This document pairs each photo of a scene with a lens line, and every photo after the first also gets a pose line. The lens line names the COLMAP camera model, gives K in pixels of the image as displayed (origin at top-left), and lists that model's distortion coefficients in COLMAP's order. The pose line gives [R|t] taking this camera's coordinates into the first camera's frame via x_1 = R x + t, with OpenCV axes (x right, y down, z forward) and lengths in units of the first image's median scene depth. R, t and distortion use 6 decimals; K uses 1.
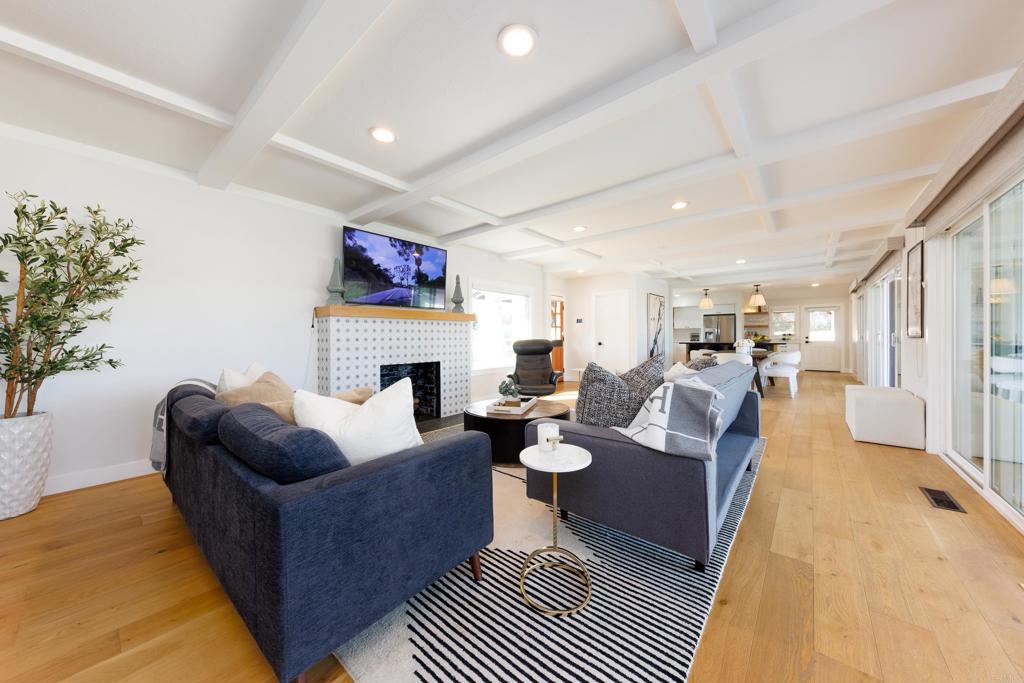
lens RADIAL K [[354.7, 0, 512.0], [0, 354.7, 341.5], [0, 0, 1]] dist [0.000594, 0.004630]
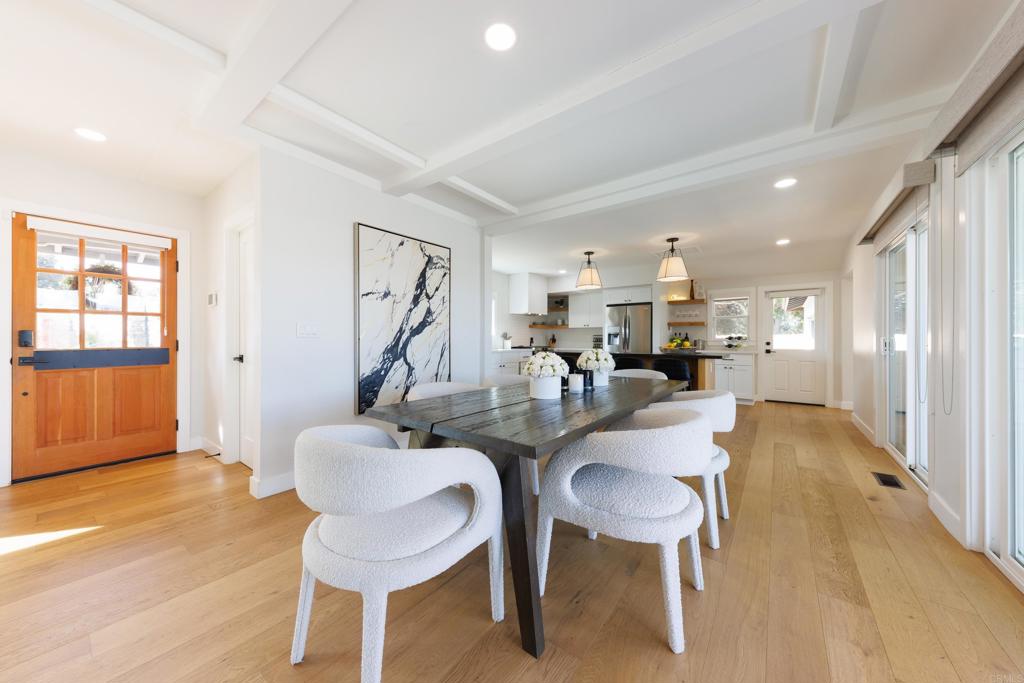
lens RADIAL K [[355.9, 0, 512.0], [0, 355.9, 341.5], [0, 0, 1]] dist [0.000604, 0.000021]
pose [[0.998129, 0.005282, 0.060915, 0.385604], [-0.004768, 0.999952, -0.008580, -0.007668], [-0.060957, 0.008273, 0.998106, 0.456186]]
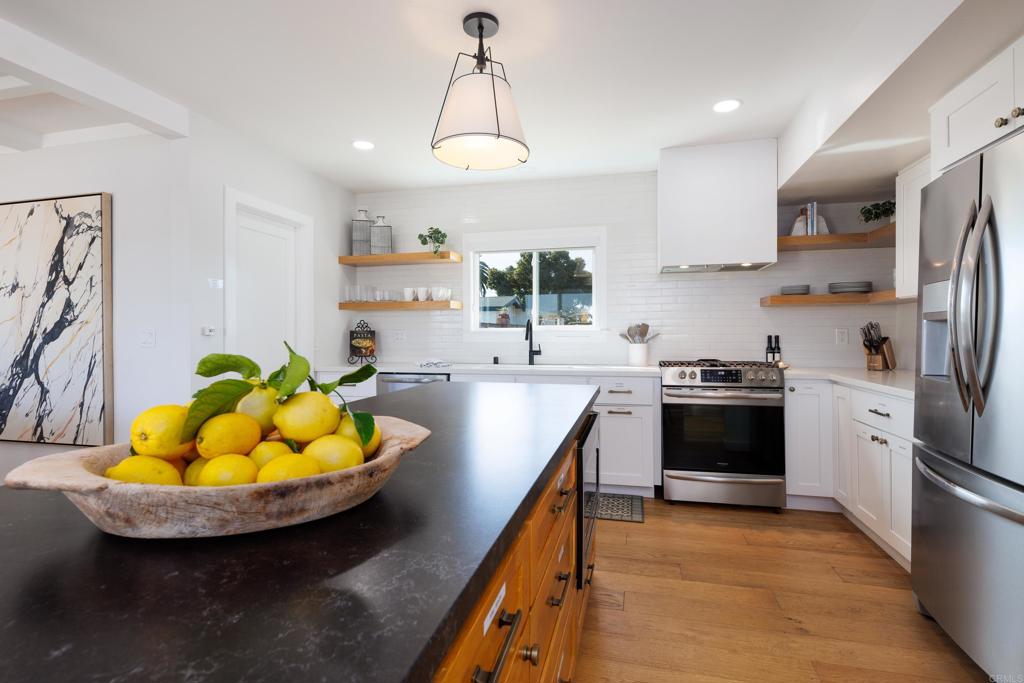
lens RADIAL K [[497.1, 0, 510.5], [0, 497.1, 337.0], [0, 0, 1]] dist [0.000754, 0.000109]
pose [[0.434808, 0.007096, -0.900495, 0.698961], [-0.008497, 0.999957, 0.003776, -0.021546], [0.900483, 0.006009, 0.434850, 0.885118]]
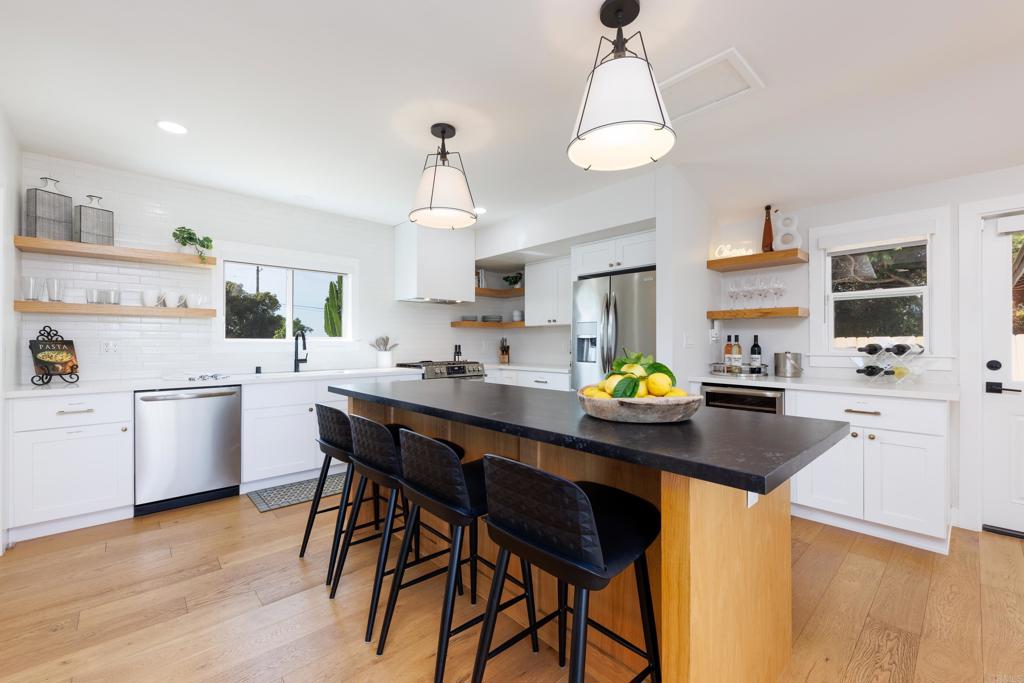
lens RADIAL K [[422.1, 0, 513.4], [0, 422.1, 346.0], [0, 0, 1]] dist [-0.000305, -0.000221]
pose [[0.992517, 0.002120, -0.122092, 0.591203], [-0.002371, 0.999995, -0.001906, -0.020884], [0.122087, 0.002181, 0.992517, 0.733023]]
